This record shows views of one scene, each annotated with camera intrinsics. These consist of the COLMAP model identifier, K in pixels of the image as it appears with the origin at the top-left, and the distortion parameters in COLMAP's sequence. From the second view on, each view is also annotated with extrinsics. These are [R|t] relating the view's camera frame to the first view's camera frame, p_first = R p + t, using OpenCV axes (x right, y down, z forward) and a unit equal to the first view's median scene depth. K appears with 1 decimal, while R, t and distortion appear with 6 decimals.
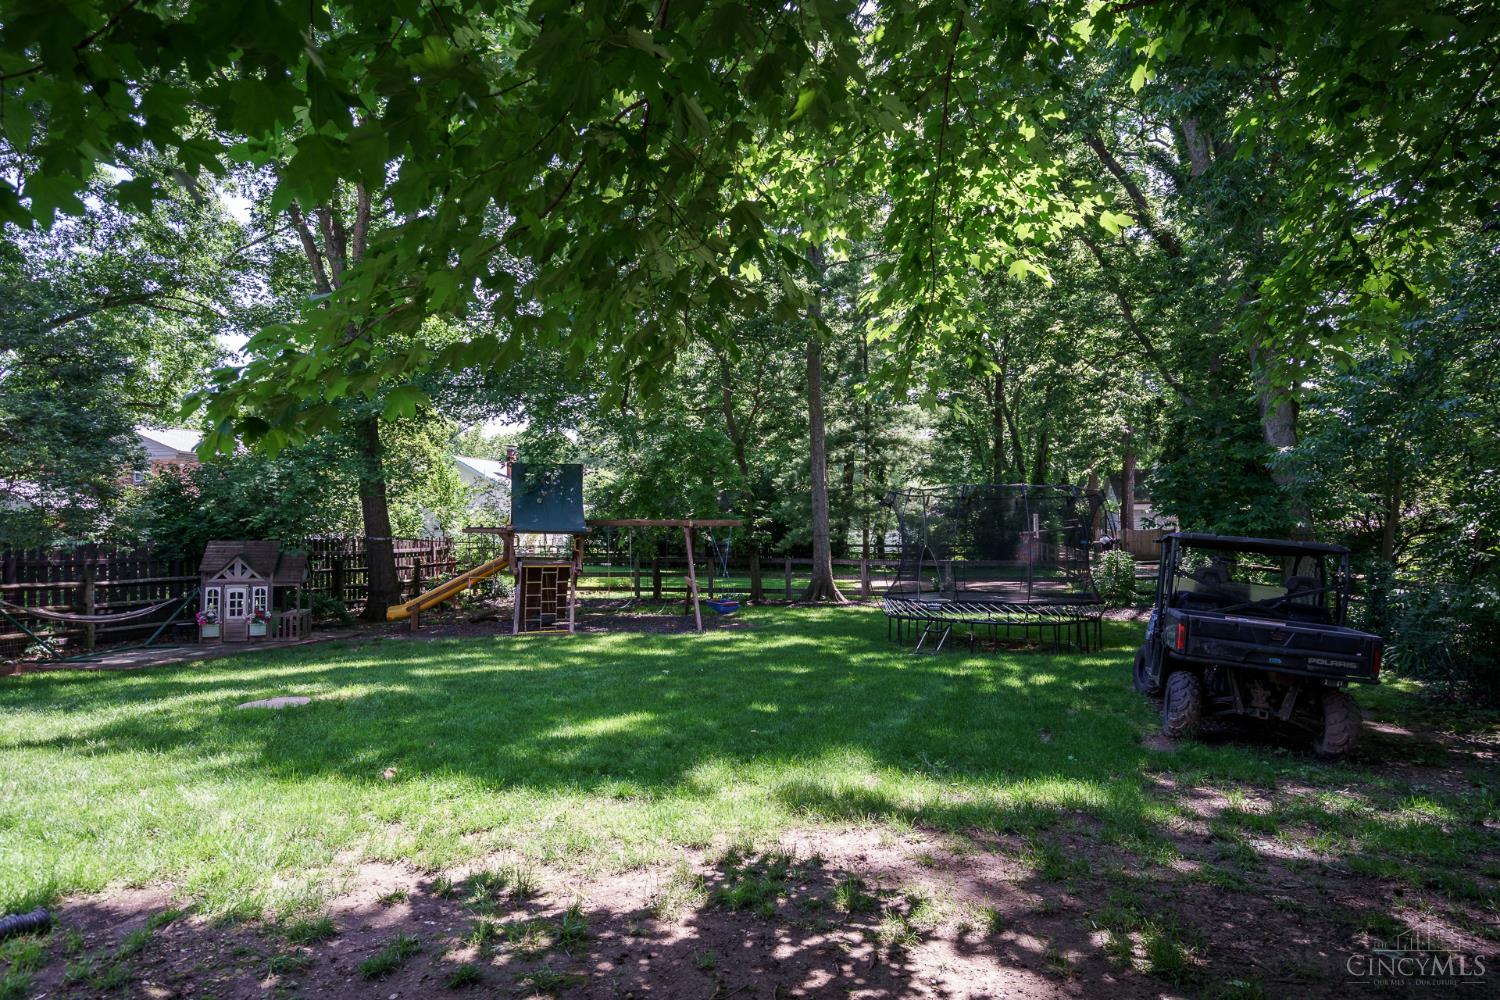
lens RADIAL K [[877.5, 0, 750.0], [0, 877.5, 500.0], [0, 0, 1]] dist [0.000297, 0.000114]
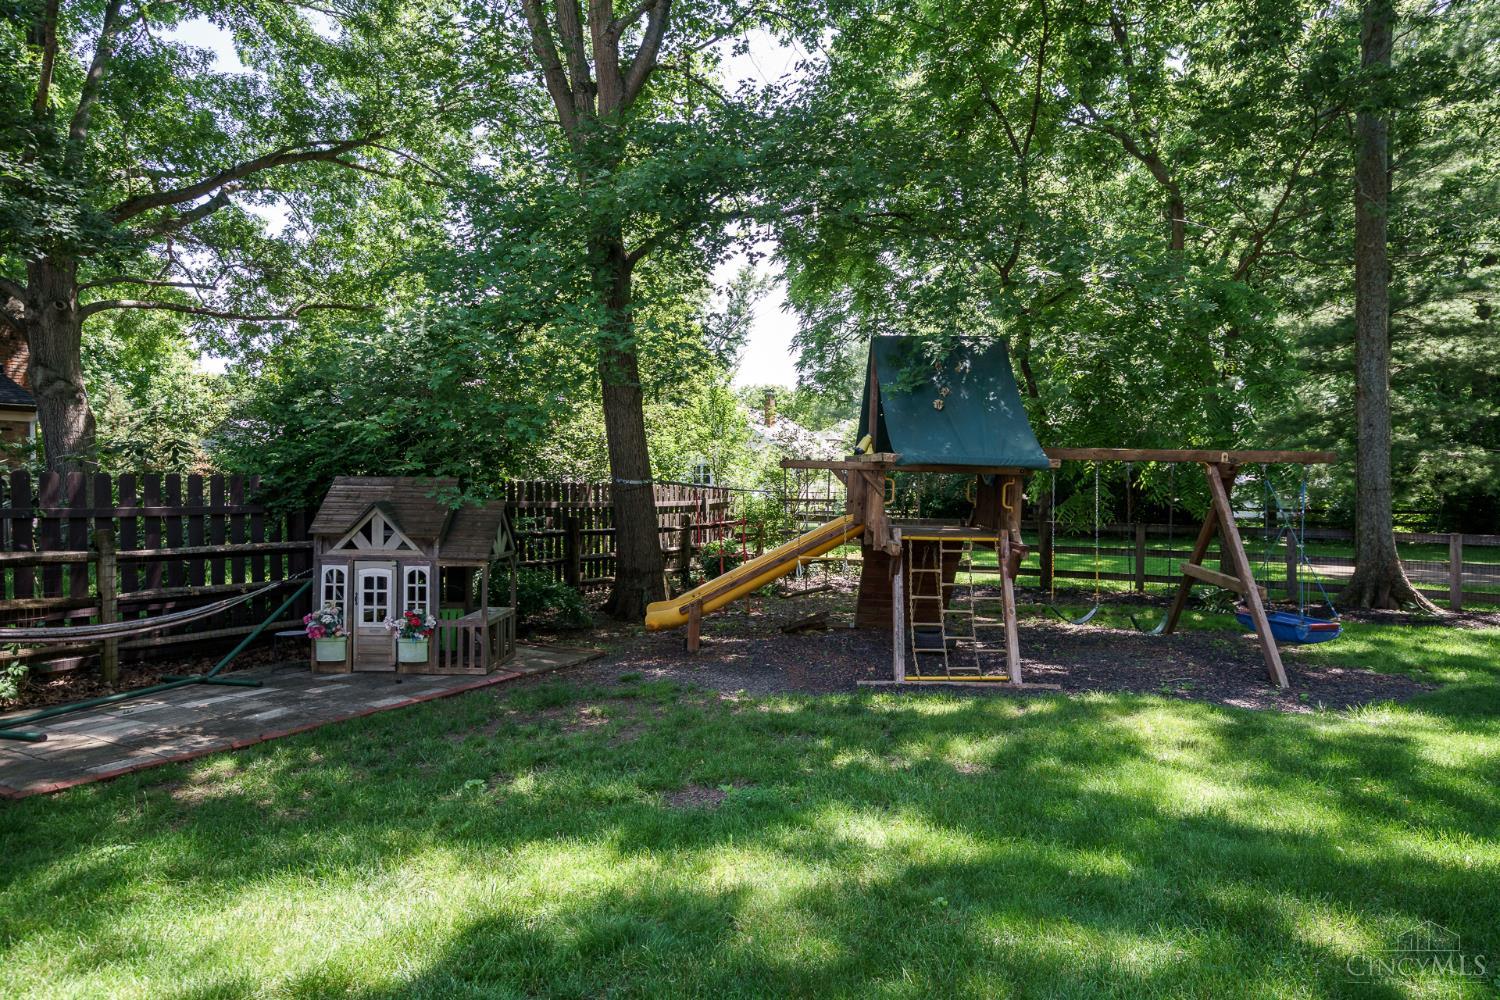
lens RADIAL K [[877.5, 0, 750.0], [0, 877.5, 500.0], [0, 0, 1]] dist [0.000297, 0.000114]
pose [[0.964717, 0.014854, -0.262868, -0.236290], [-0.002817, 0.998932, 0.046109, 0.035797], [0.263273, -0.043742, 0.963729, 0.558689]]
